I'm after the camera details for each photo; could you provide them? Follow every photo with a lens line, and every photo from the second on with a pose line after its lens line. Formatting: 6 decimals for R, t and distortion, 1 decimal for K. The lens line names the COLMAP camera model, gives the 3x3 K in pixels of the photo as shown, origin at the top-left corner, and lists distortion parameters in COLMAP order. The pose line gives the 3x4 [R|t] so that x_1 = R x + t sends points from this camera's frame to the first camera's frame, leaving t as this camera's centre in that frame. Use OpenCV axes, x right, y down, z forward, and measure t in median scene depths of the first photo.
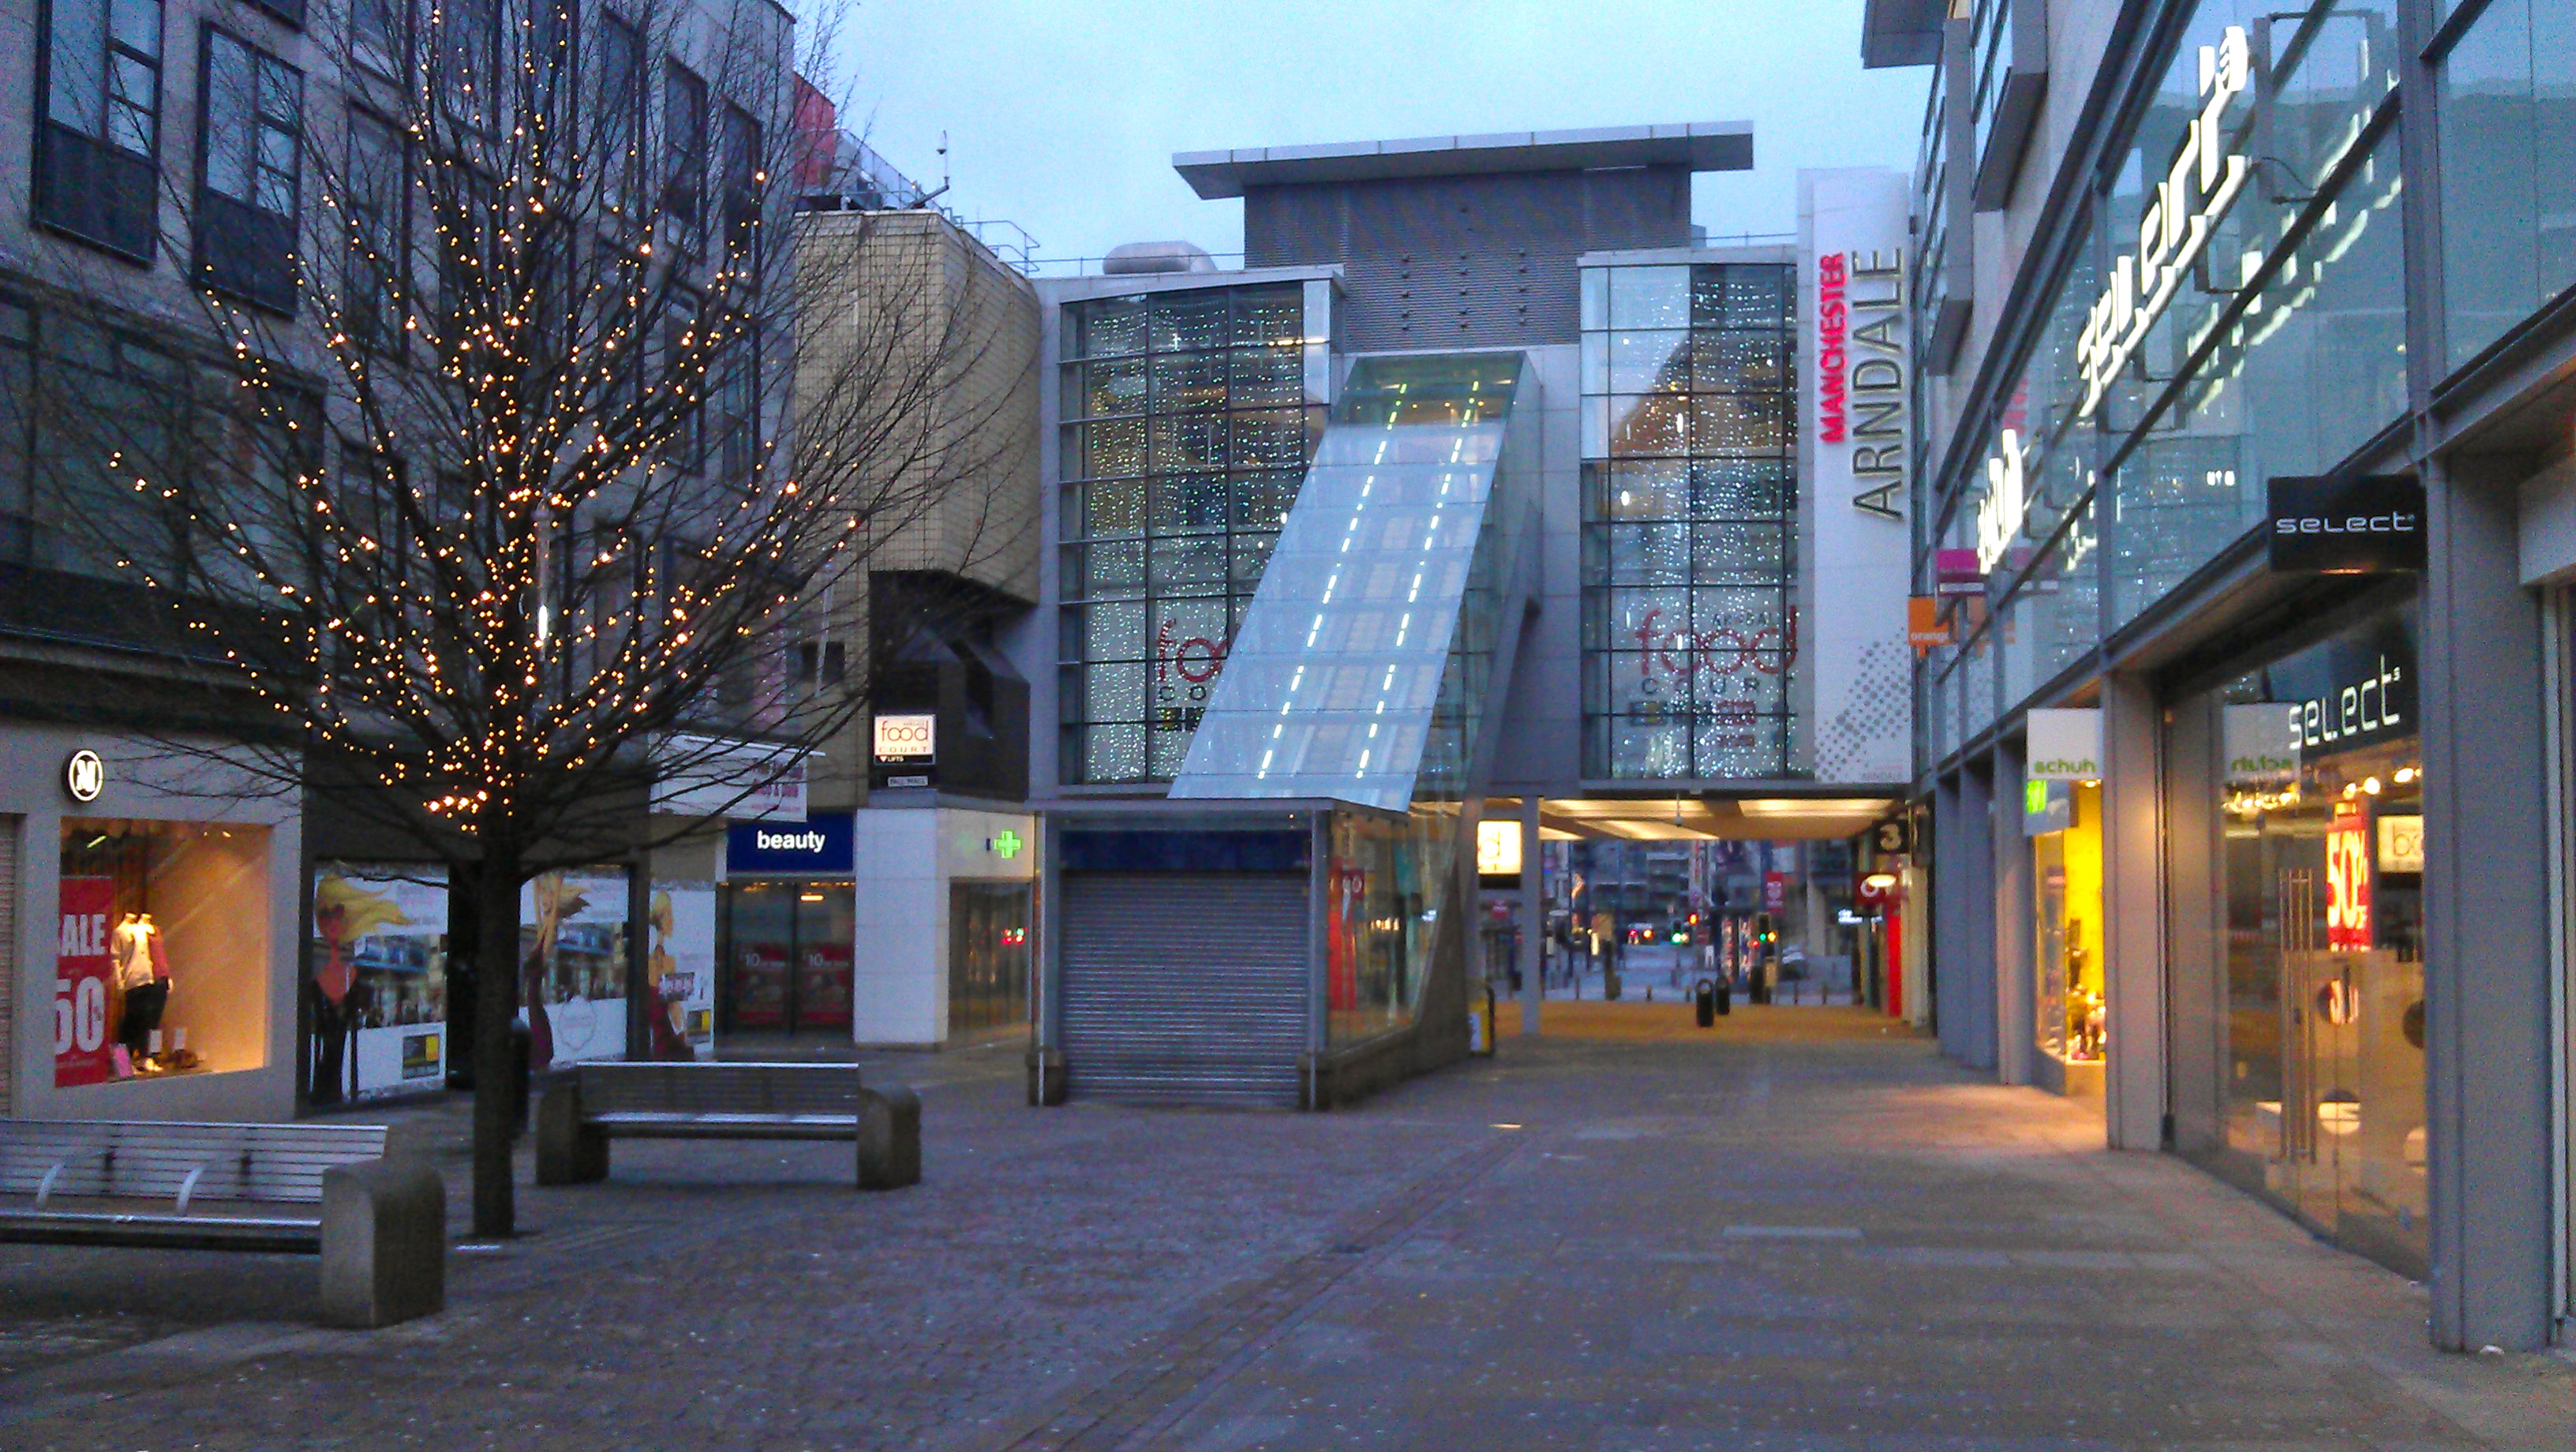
lens RADIAL K [[2617.1, 0, 1289.1], [0, 2617.1, 730.0], [0, 0, 1]] dist [0.009225, 0.000000]
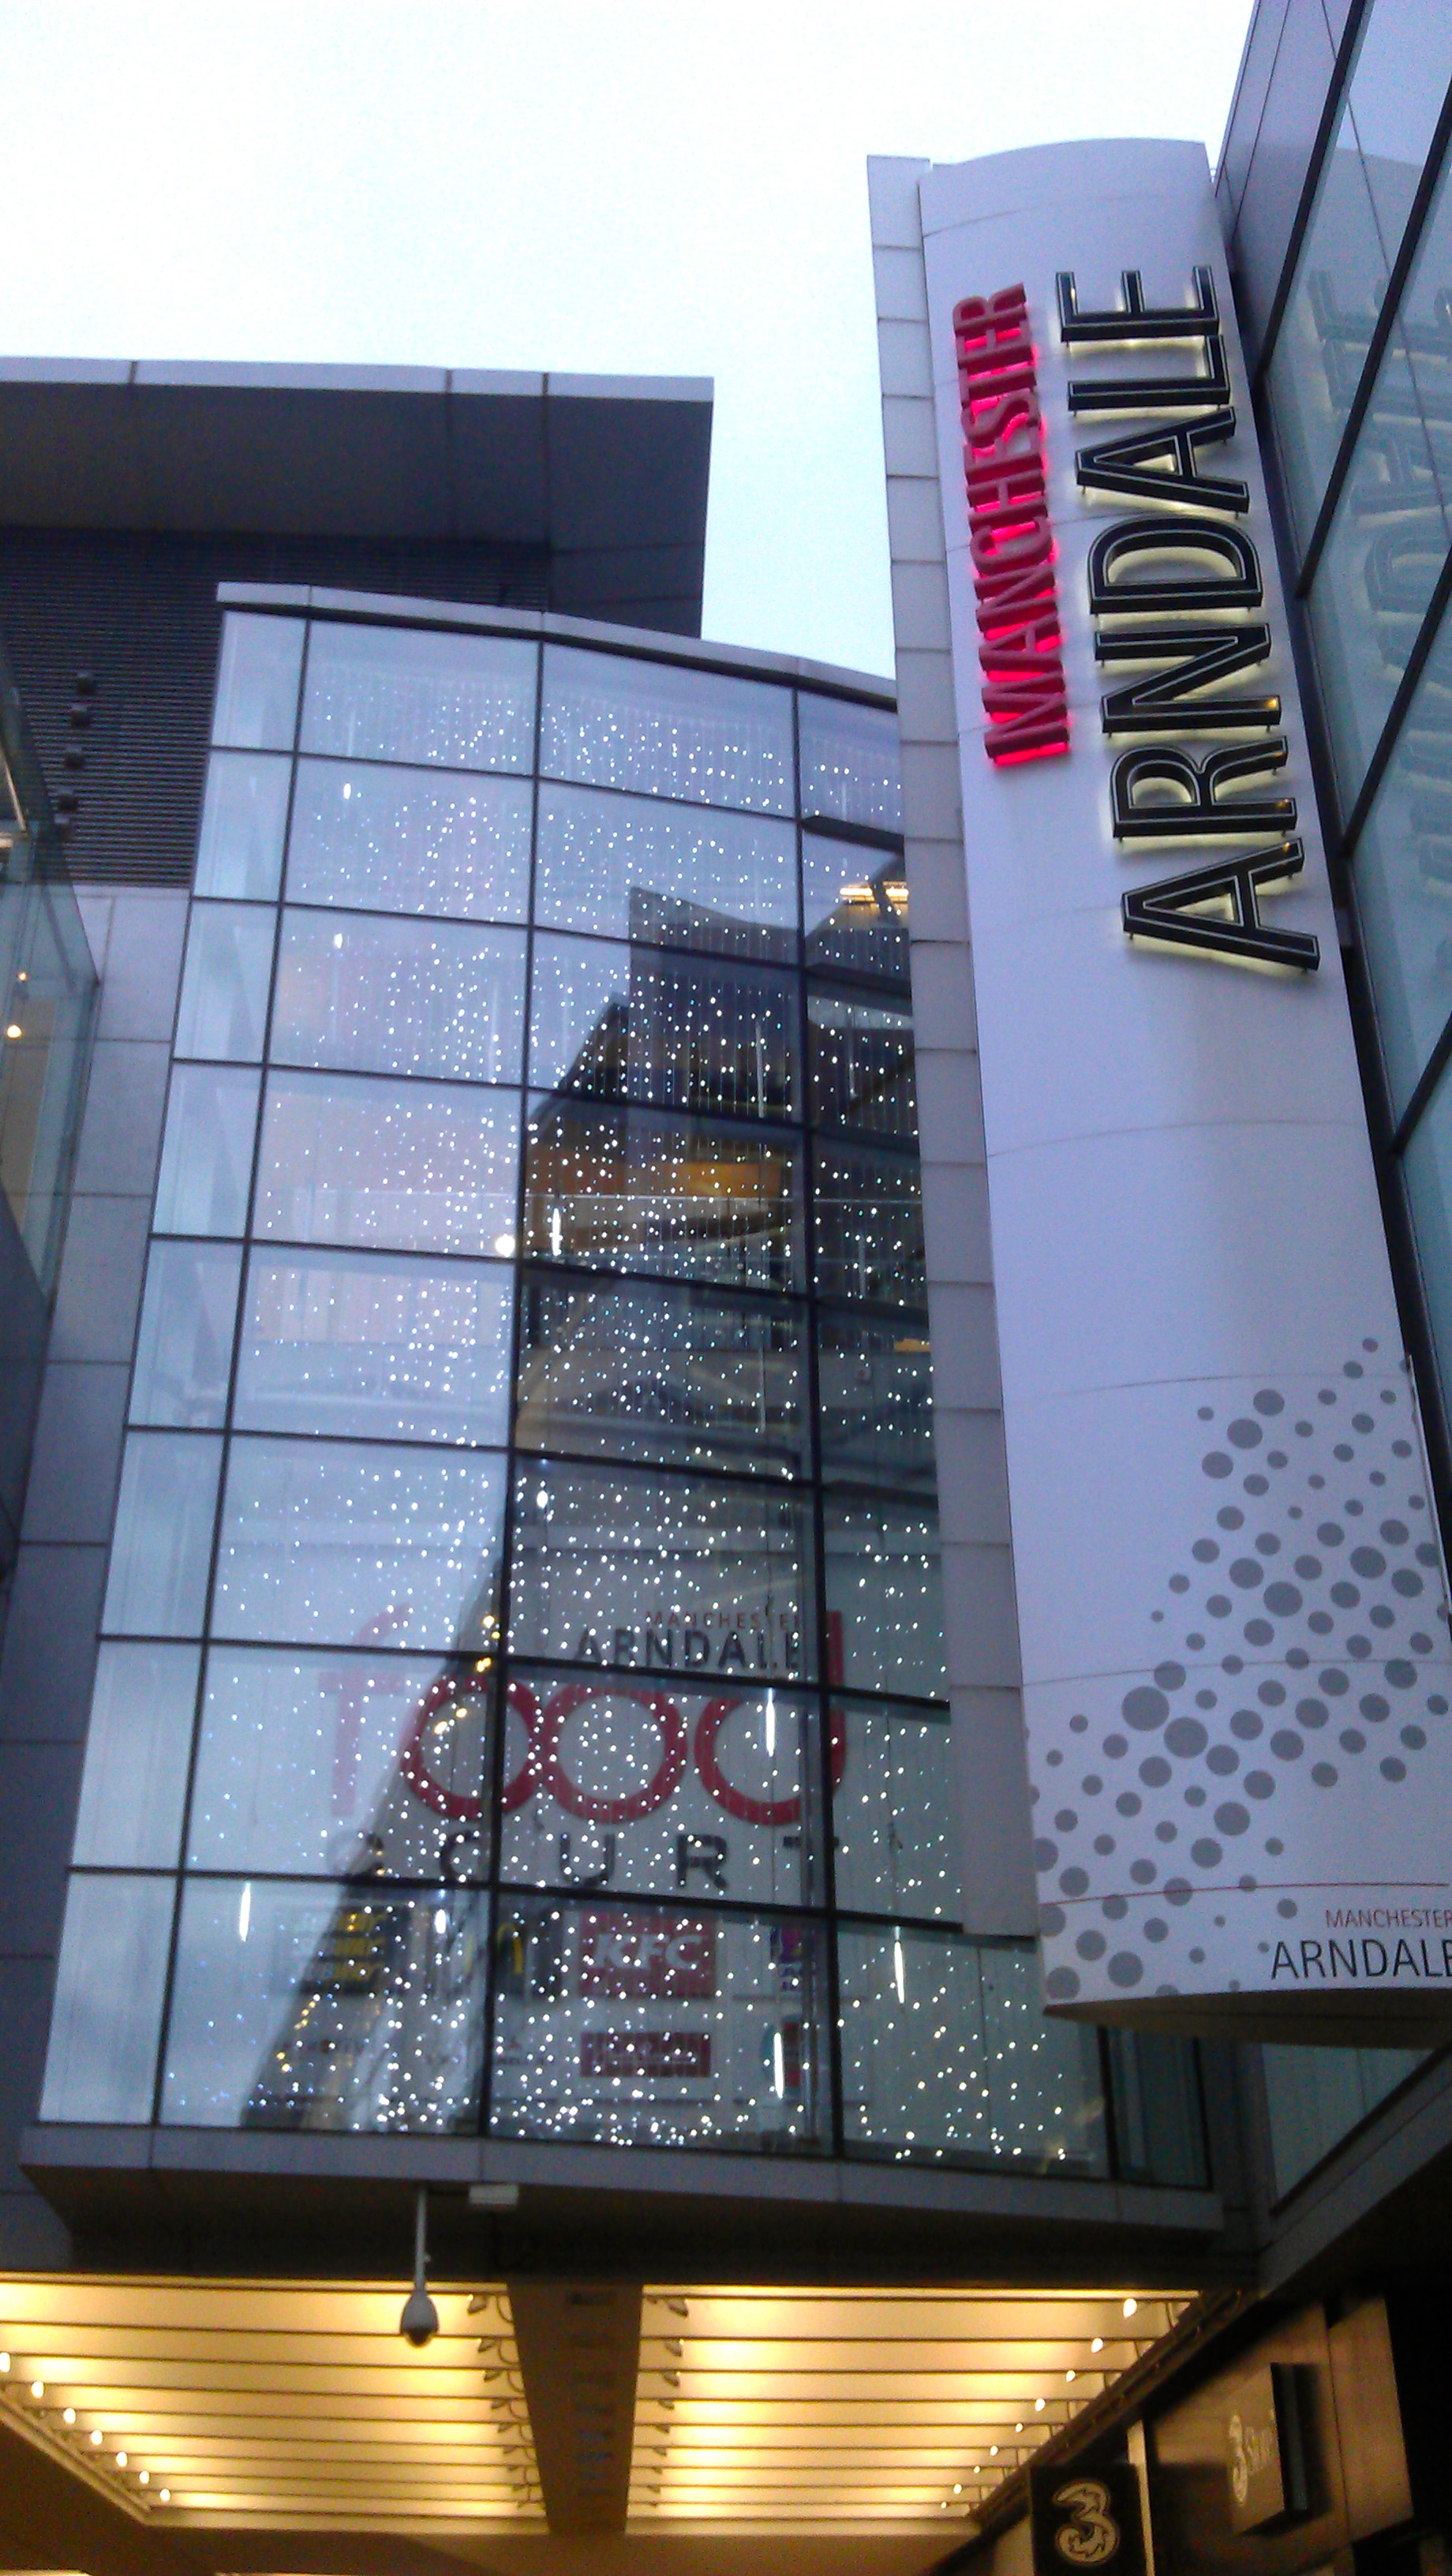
lens RADIAL K [[2617.1, 0, 719.5], [0, 2617.1, 1287.9], [0, 0, 1]] dist [0.009225, 0.000000]
pose [[0.976031, 0.100532, 0.193019, 0.130056], [-0.001093, 0.889166, -0.457584, 0.065500], [-0.217628, 0.446405, 0.867963, 0.802523]]
